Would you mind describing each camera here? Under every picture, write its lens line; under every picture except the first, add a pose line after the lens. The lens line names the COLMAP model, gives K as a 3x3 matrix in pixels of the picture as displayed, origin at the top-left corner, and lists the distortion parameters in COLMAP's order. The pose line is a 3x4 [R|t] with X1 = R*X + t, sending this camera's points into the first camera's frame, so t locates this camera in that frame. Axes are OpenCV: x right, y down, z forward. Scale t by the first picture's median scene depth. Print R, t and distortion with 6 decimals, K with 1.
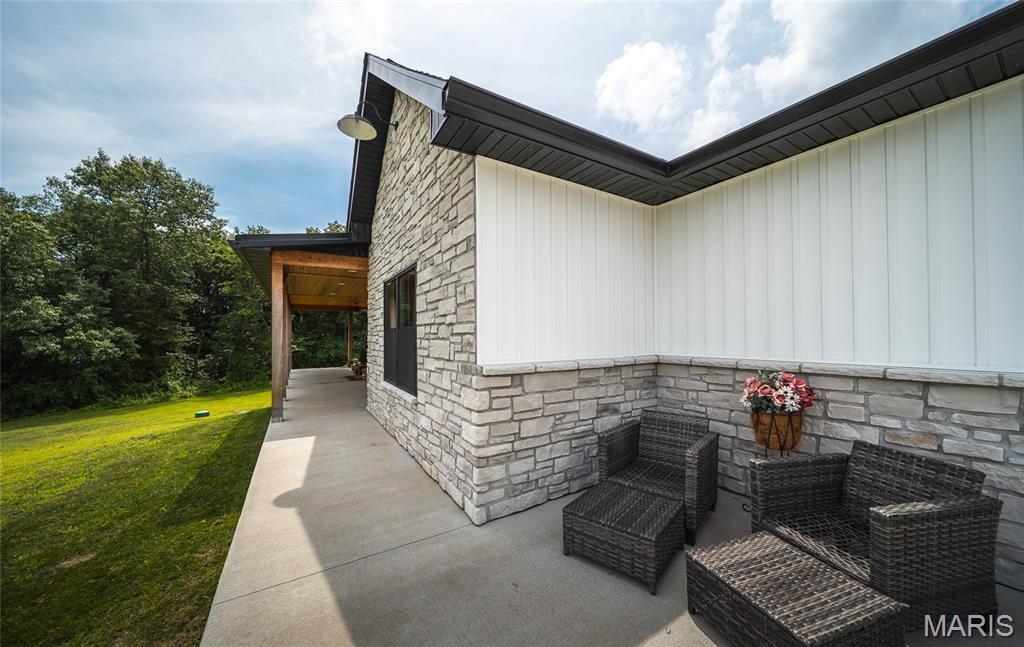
lens RADIAL K [[366.5, 0, 525.5], [0, 366.5, 330.6], [0, 0, 1]] dist [-0.003695, -0.001083]
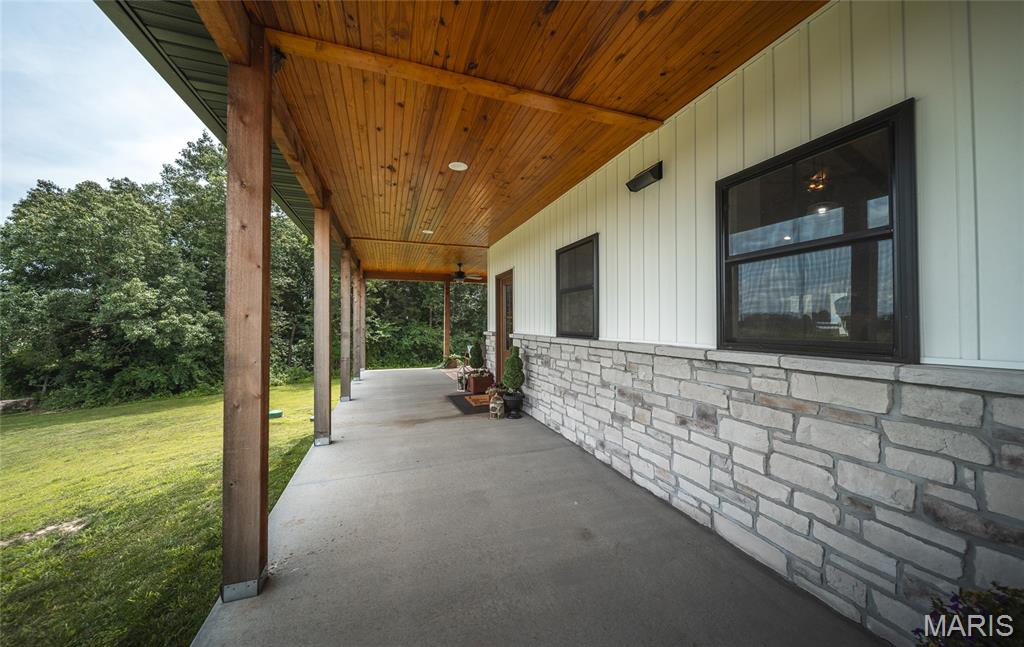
lens RADIAL K [[366.5, 0, 518.5], [0, 366.5, 312.5], [0, 0, 1]] dist [-0.003695, -0.001083]
pose [[0.977225, -0.000882, -0.212202, -0.141203], [-0.002128, 0.999900, -0.013955, 0.007050], [0.212193, 0.014089, 0.977126, 0.253954]]
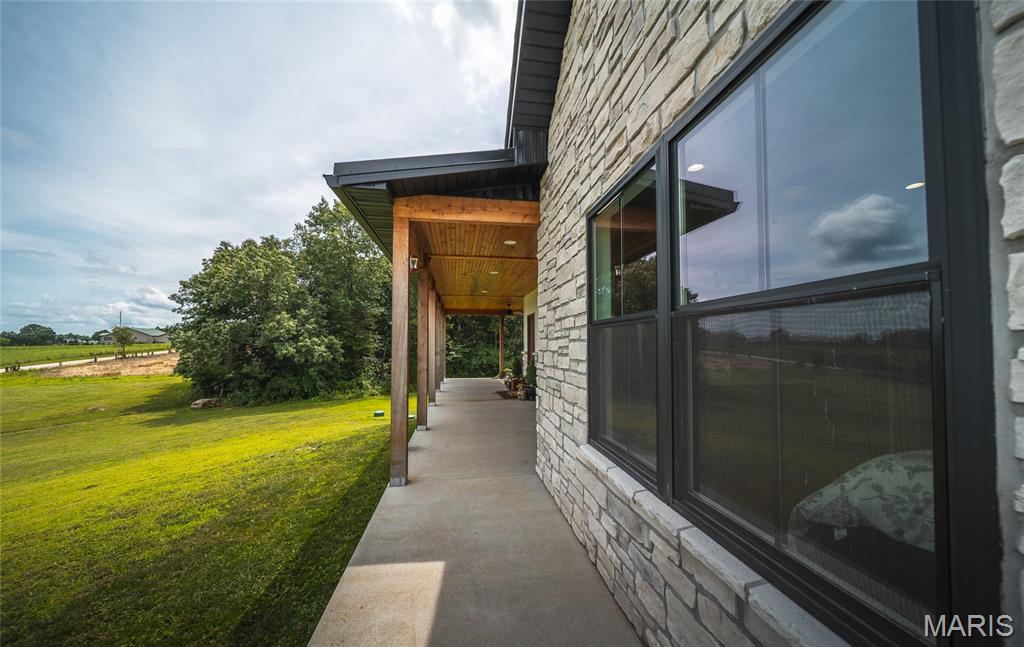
lens RADIAL K [[366.5, 0, 507.3], [0, 366.5, 329.8], [0, 0, 1]] dist [-0.003695, -0.001083]
pose [[0.911152, -0.010048, -0.411948, -0.063778], [-0.000742, 0.999661, -0.026025, 0.003416], [0.412069, 0.024019, 0.910836, 0.123167]]
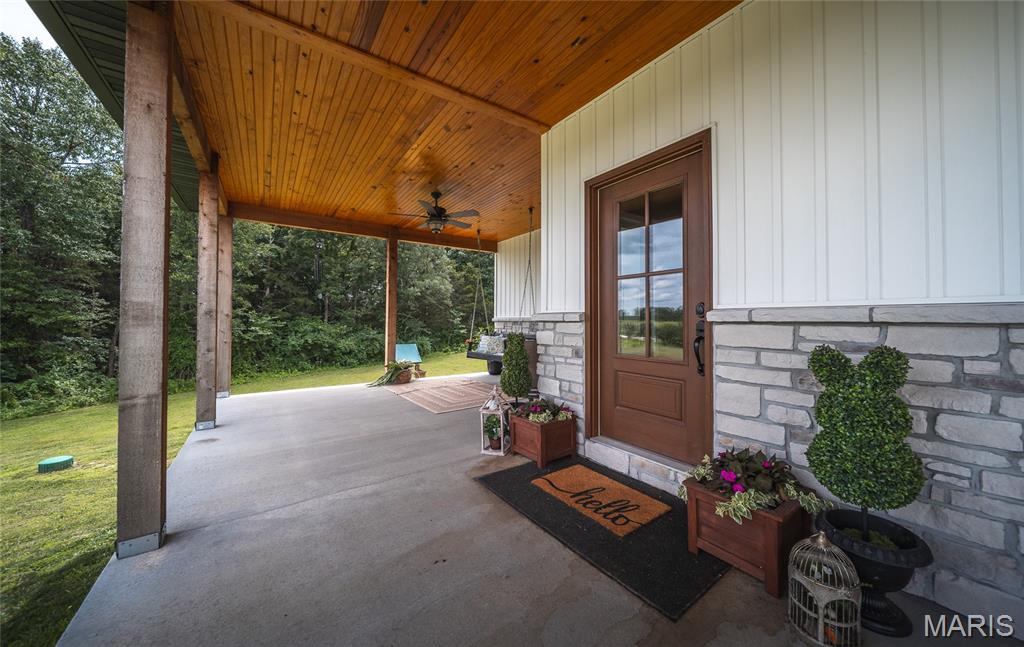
lens RADIAL K [[366.5, 0, 513.3], [0, 366.5, 312.9], [0, 0, 1]] dist [-0.003695, -0.001083]
pose [[0.998820, 0.007812, 0.047934, -0.255057], [-0.007240, 0.999901, -0.012105, 0.026849], [-0.048024, 0.011744, 0.998777, 0.403572]]
